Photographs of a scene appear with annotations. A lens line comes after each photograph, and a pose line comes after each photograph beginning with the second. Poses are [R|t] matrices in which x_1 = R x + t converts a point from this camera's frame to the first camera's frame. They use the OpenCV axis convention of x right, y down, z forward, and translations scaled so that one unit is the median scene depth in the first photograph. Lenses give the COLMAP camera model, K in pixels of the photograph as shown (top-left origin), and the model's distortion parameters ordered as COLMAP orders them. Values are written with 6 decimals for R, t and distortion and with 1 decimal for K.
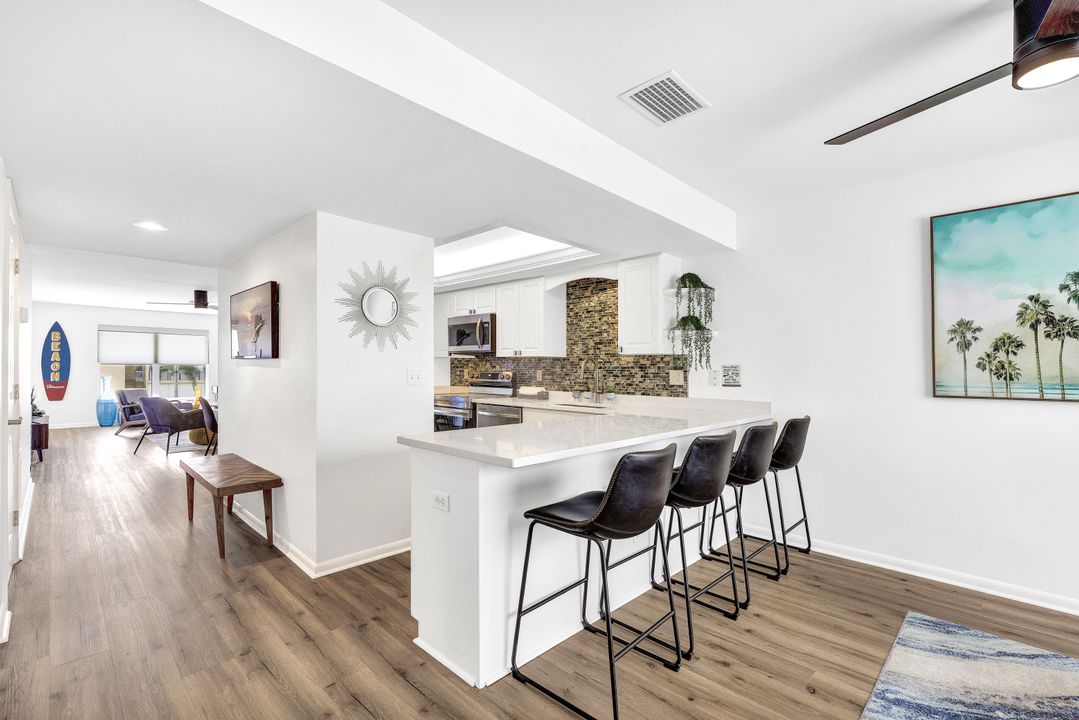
lens RADIAL K [[473.8, 0, 537.8], [0, 473.8, 394.7], [0, 0, 1]] dist [0.000461, 0.000028]
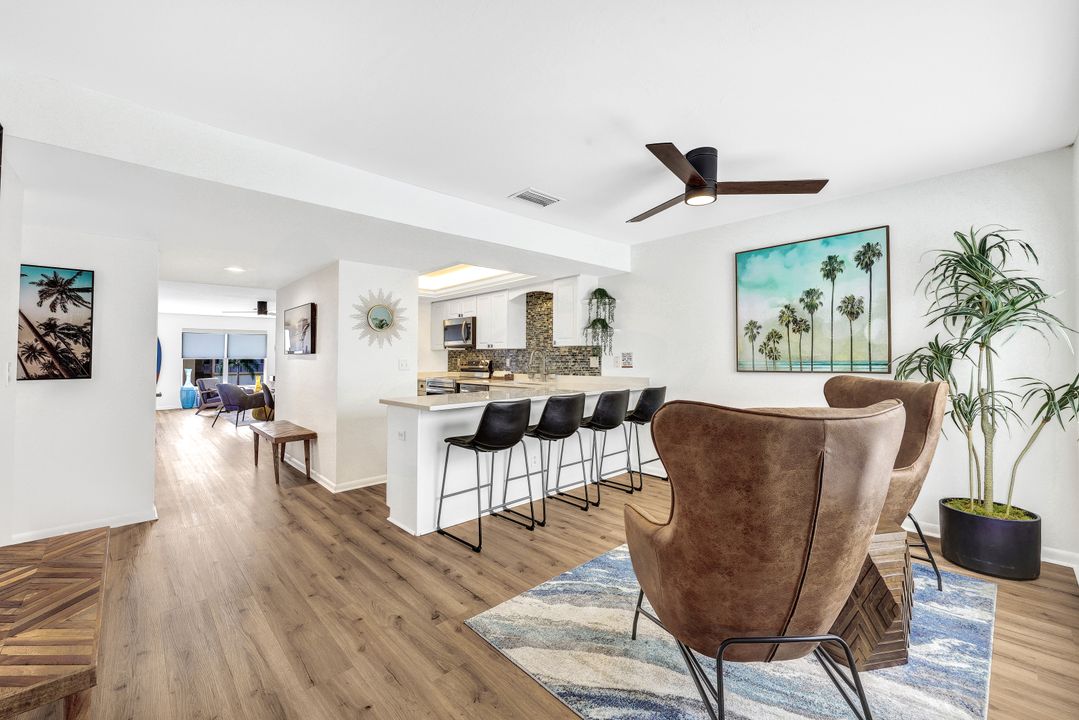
lens RADIAL K [[439.5, 0, 539.5], [0, 439.5, 360.0], [0, 0, 1]] dist [0.000596, 0.000373]
pose [[0.998733, -0.017231, -0.047291, 0.208062], [0.014943, 0.998721, -0.048311, 0.019346], [0.048063, 0.047543, 0.997712, -0.323998]]
